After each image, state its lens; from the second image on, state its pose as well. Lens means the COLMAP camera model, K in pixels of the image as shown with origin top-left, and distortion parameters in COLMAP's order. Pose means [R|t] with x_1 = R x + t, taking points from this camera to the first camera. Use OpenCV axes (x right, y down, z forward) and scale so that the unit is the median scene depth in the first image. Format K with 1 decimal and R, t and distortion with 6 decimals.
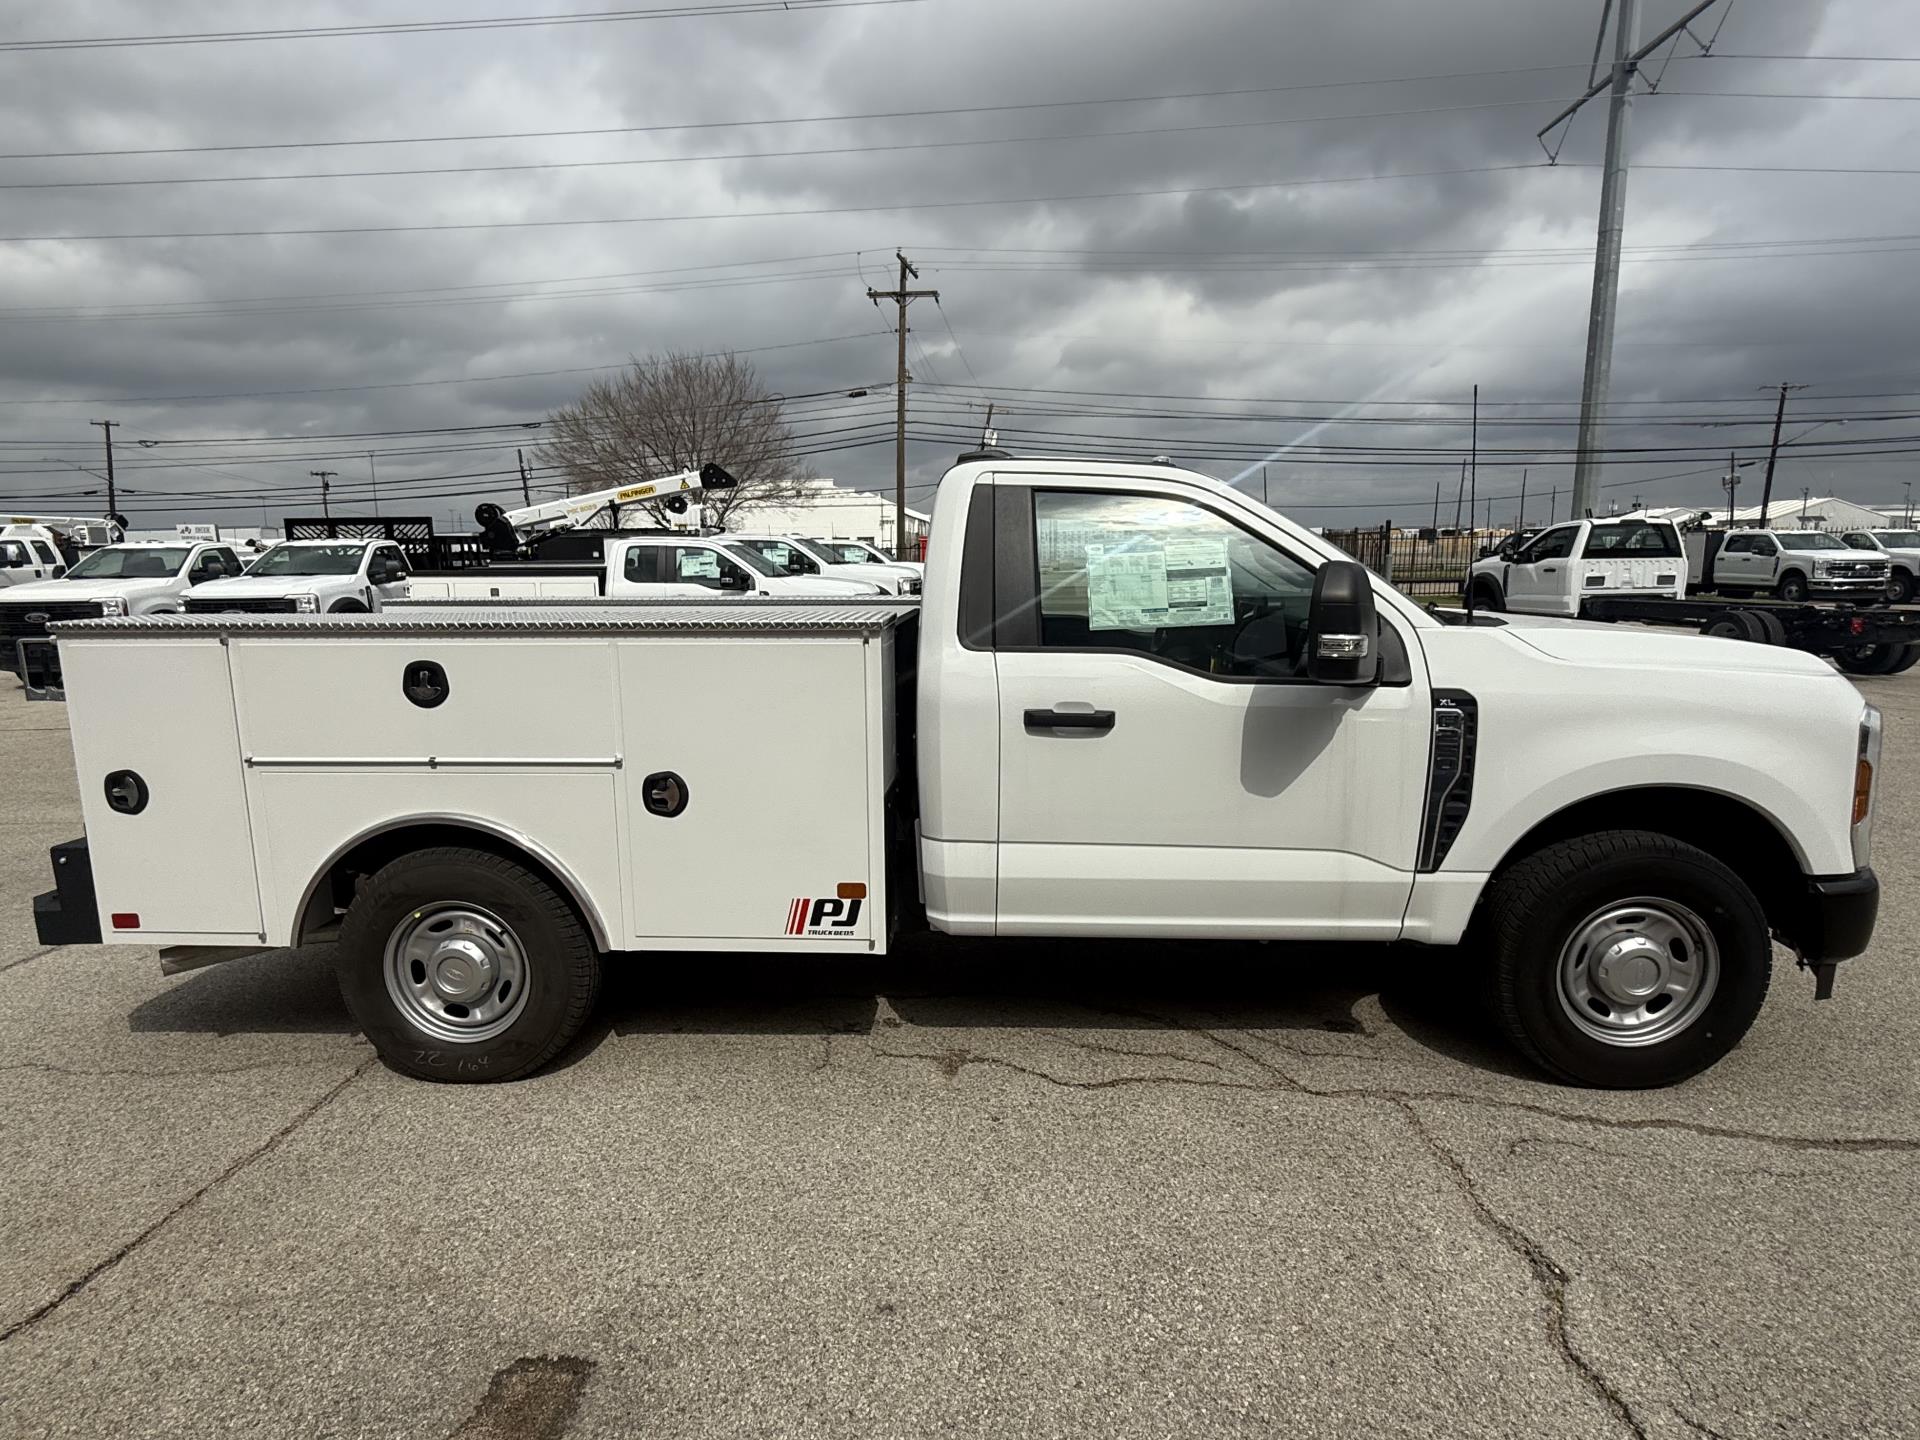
lens RADIAL K [[1029.9, 0, 963.0], [0, 1029.9, 716.8], [0, 0, 1]] dist [-0.001843, -0.001689]
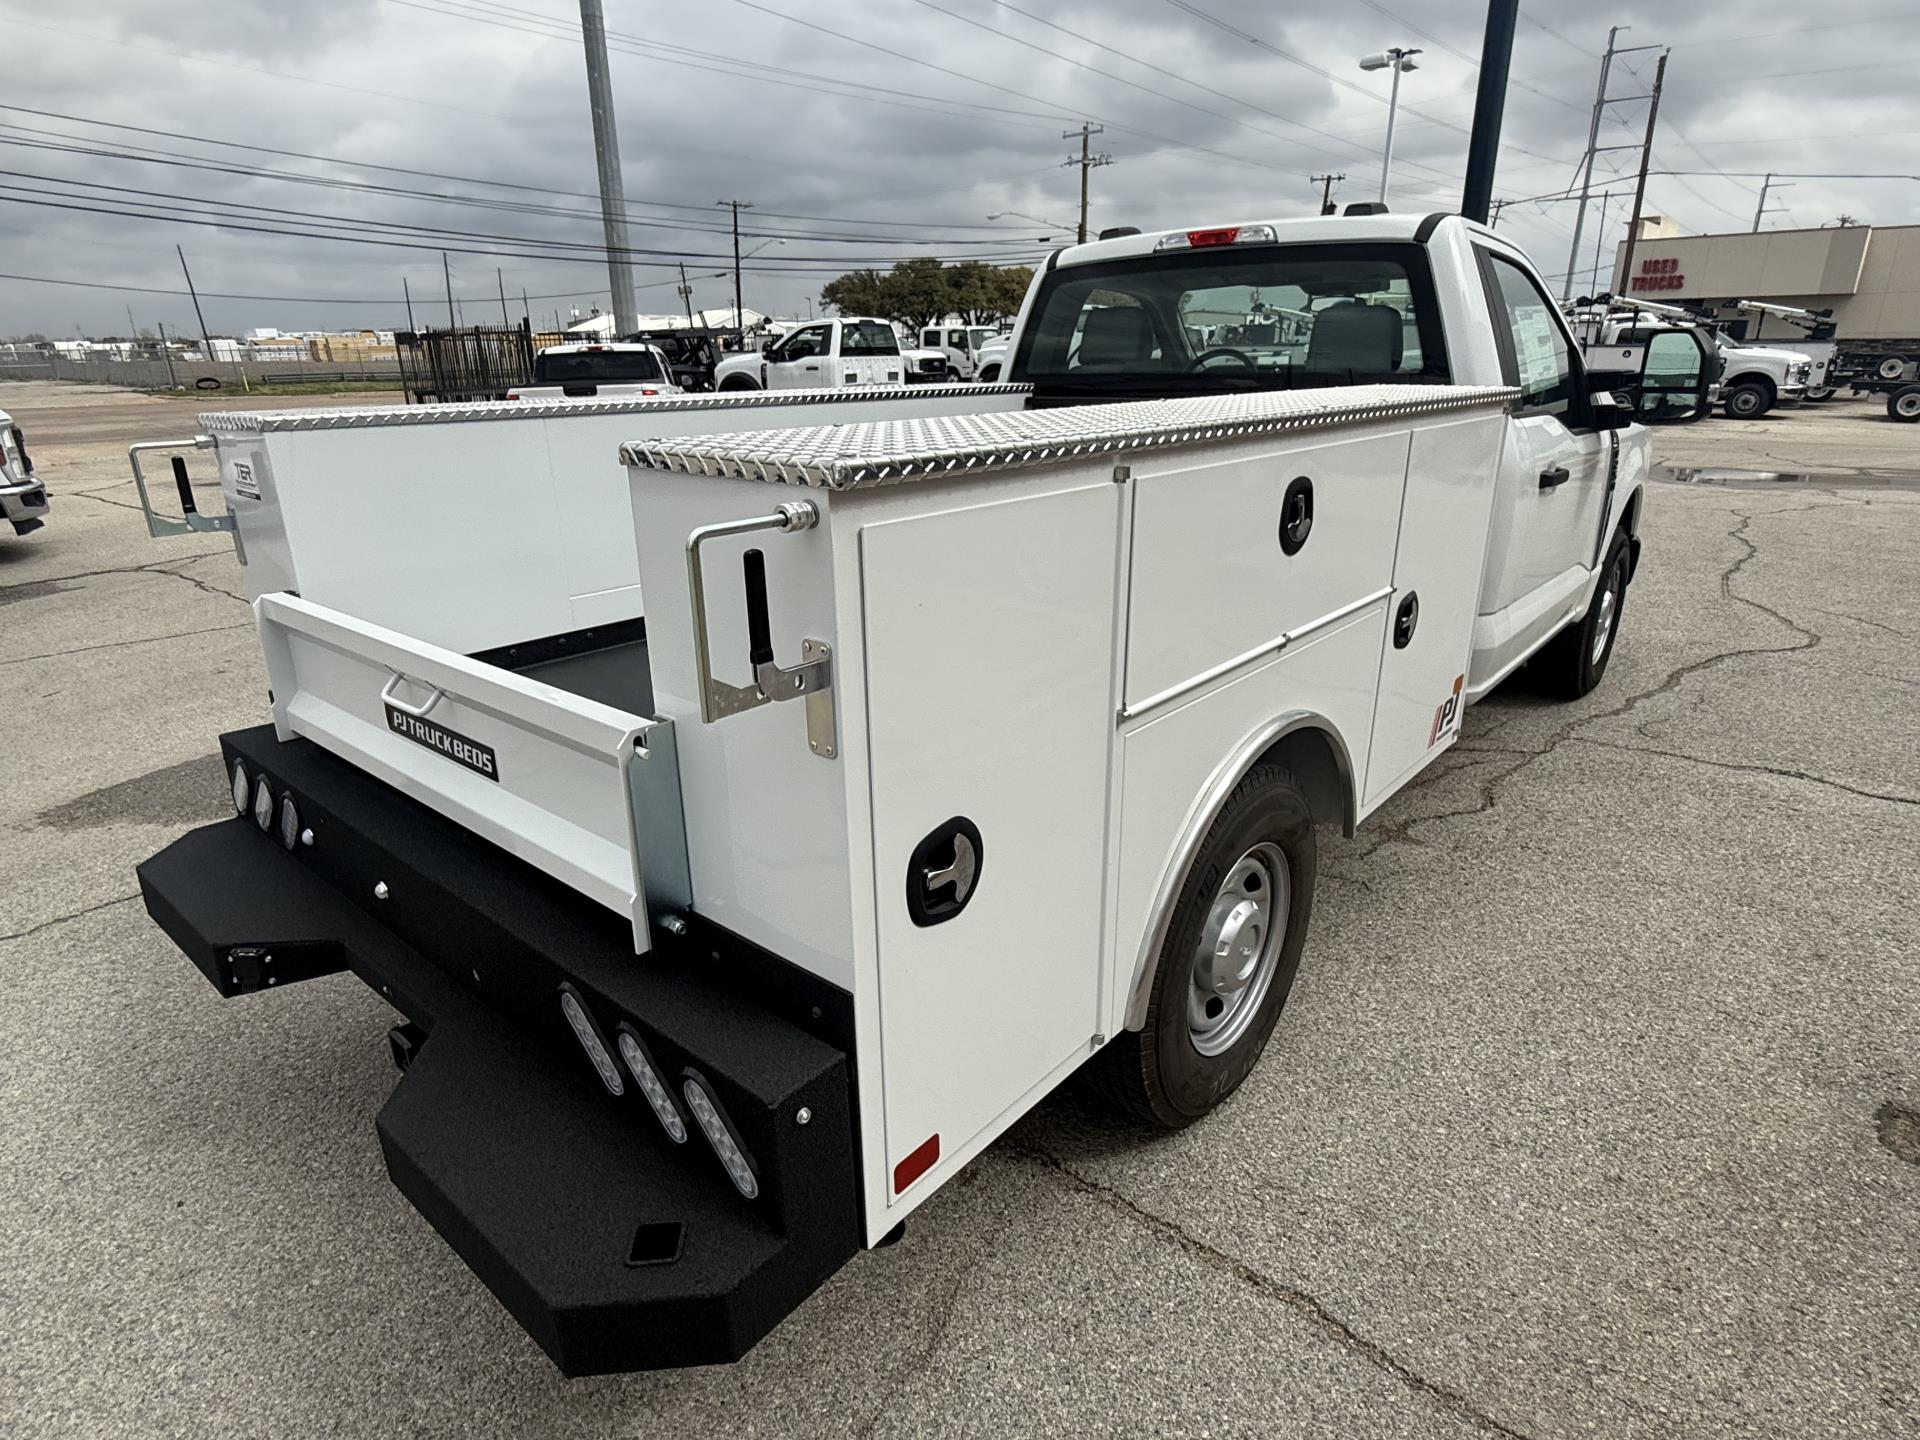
lens RADIAL K [[1039.4, 0, 969.9], [0, 1039.4, 762.4], [0, 0, 1]] dist [0.016418, -0.002323]
pose [[0.601018, -0.291281, 0.744267, -0.270383], [0.131048, 0.954535, 0.267748, -0.019943], [-0.788419, -0.063387, 0.611864, 0.182825]]
